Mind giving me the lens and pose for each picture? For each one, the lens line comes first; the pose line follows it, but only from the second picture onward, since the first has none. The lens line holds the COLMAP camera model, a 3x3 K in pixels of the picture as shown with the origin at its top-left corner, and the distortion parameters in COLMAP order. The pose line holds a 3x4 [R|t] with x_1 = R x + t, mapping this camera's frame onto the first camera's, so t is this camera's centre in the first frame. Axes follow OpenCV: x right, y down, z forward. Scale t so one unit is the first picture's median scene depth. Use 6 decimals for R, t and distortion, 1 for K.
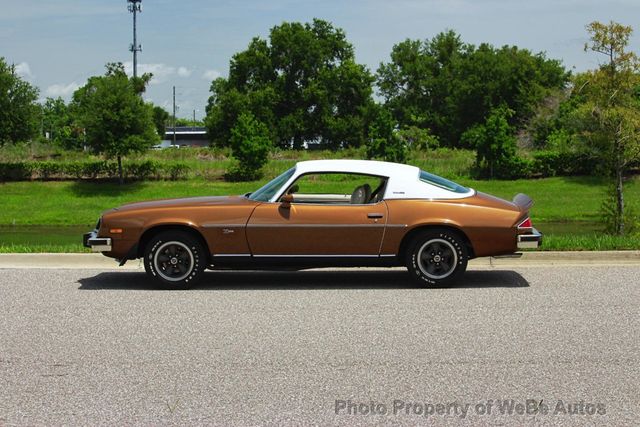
lens RADIAL K [[1759.8, 0, 320.0], [0, 1759.8, 213.5], [0, 0, 1]] dist [-0.520085, 1.664336]
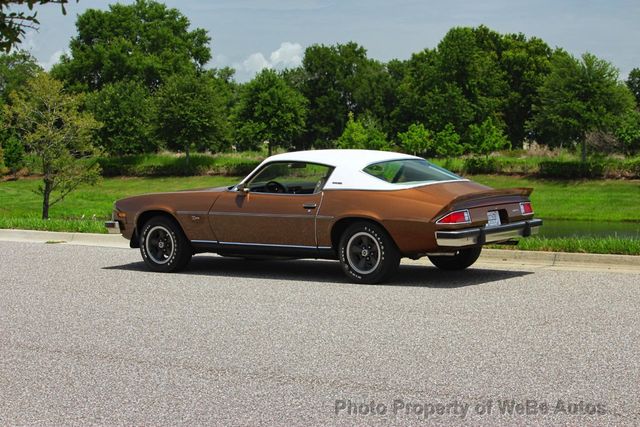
lens RADIAL K [[1759.8, 0, 320.0], [0, 1759.8, 213.5], [0, 0, 1]] dist [-0.520085, 1.664336]
pose [[0.784366, 0.026665, -0.619725, 0.182027], [-0.026262, 0.999607, 0.009771, -0.001293], [0.619742, 0.008611, 0.784758, 0.065965]]
